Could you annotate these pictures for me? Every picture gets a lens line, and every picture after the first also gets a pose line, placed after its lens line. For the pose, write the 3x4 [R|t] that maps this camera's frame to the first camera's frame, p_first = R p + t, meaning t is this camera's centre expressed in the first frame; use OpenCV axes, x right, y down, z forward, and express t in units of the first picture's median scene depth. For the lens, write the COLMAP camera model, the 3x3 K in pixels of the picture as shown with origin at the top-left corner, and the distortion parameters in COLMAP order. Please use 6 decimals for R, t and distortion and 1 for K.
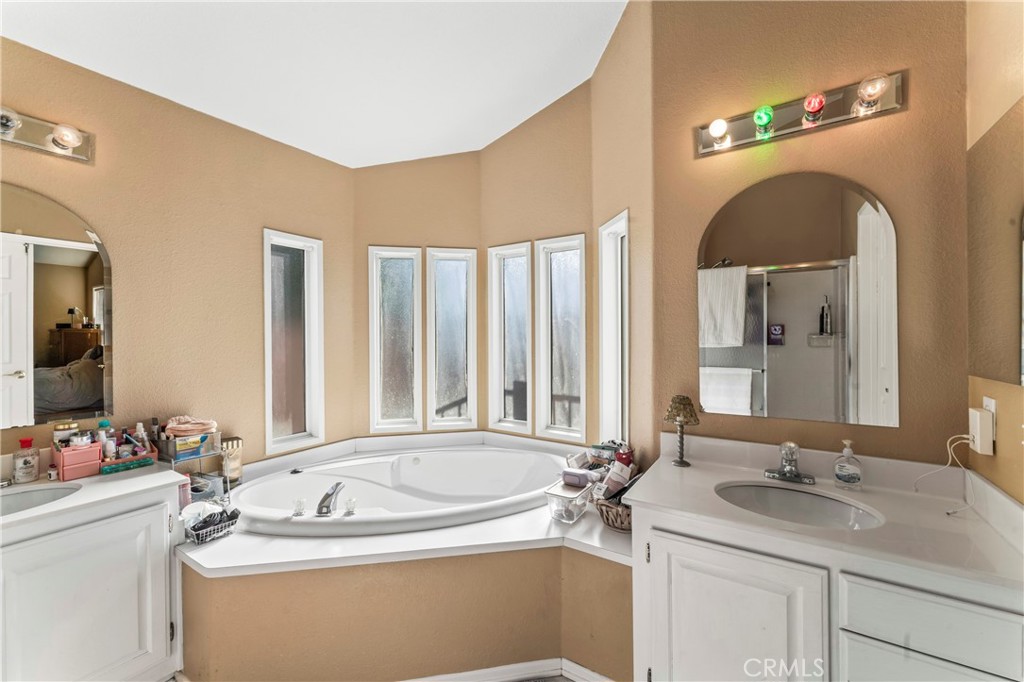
lens RADIAL K [[408.1, 0, 513.9], [0, 408.1, 339.5], [0, 0, 1]] dist [-0.001194, -0.000668]
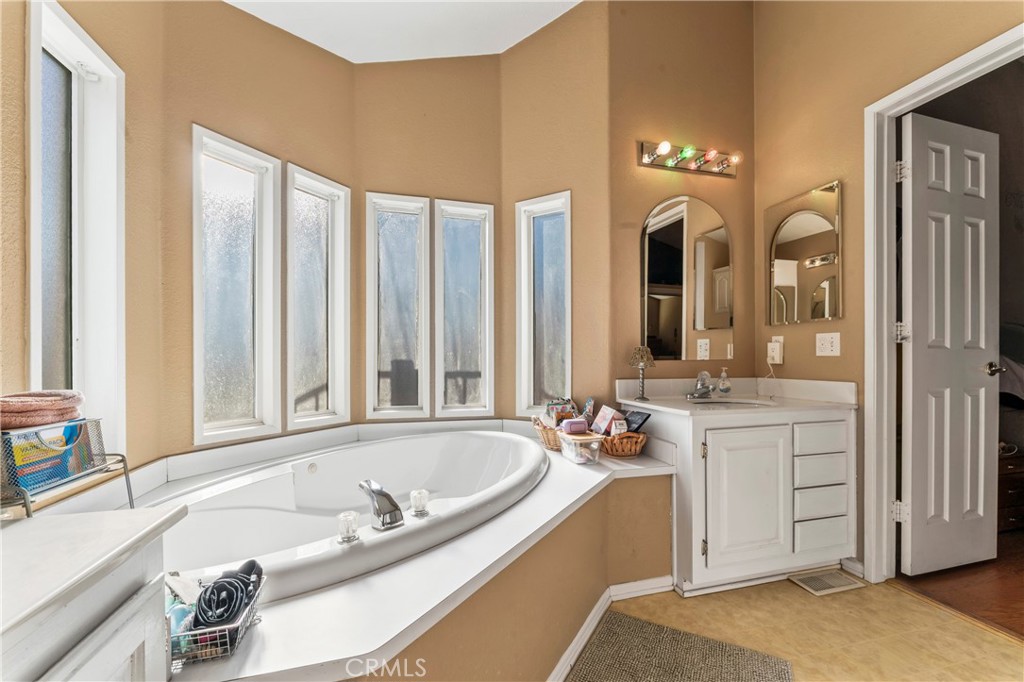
lens RADIAL K [[408.1, 0, 510.5], [0, 408.1, 359.2], [0, 0, 1]] dist [-0.001194, -0.000668]
pose [[0.660632, 0.004947, 0.750693, -0.539062], [0.001272, 0.999969, -0.007709, 0.123433], [-0.750708, 0.006048, 0.660606, 0.306857]]
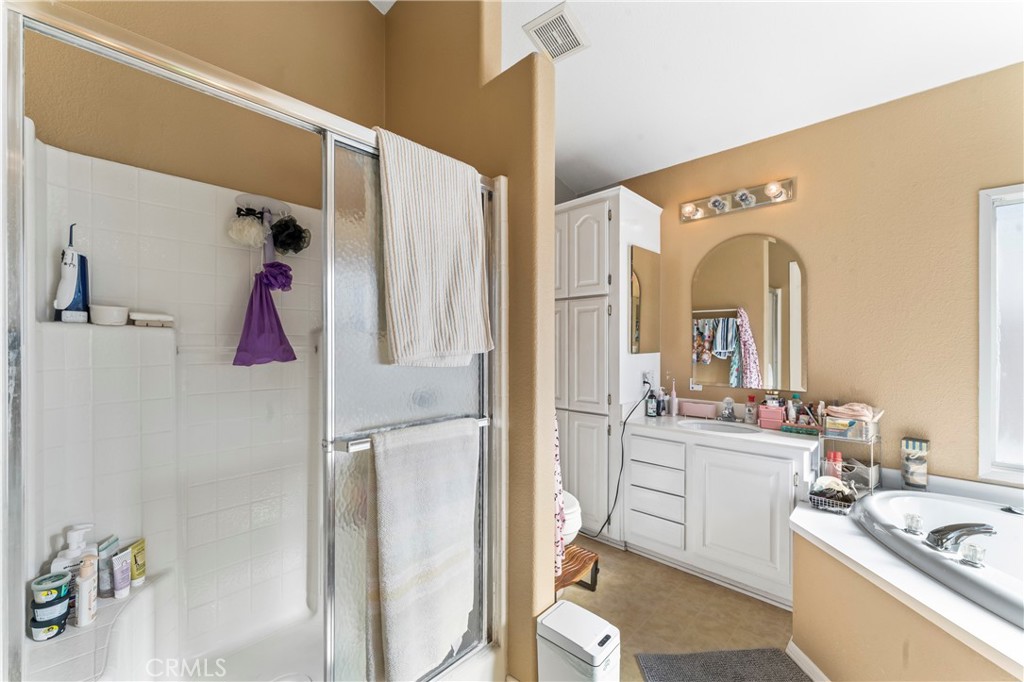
lens RADIAL K [[408.1, 0, 506.3], [0, 408.1, 343.5], [0, 0, 1]] dist [-0.001194, -0.000668]
pose [[-0.177791, 0.006315, -0.984048, 0.306266], [-0.006762, 0.999948, 0.007638, 0.022558], [0.984045, 0.008012, -0.177739, 0.210066]]
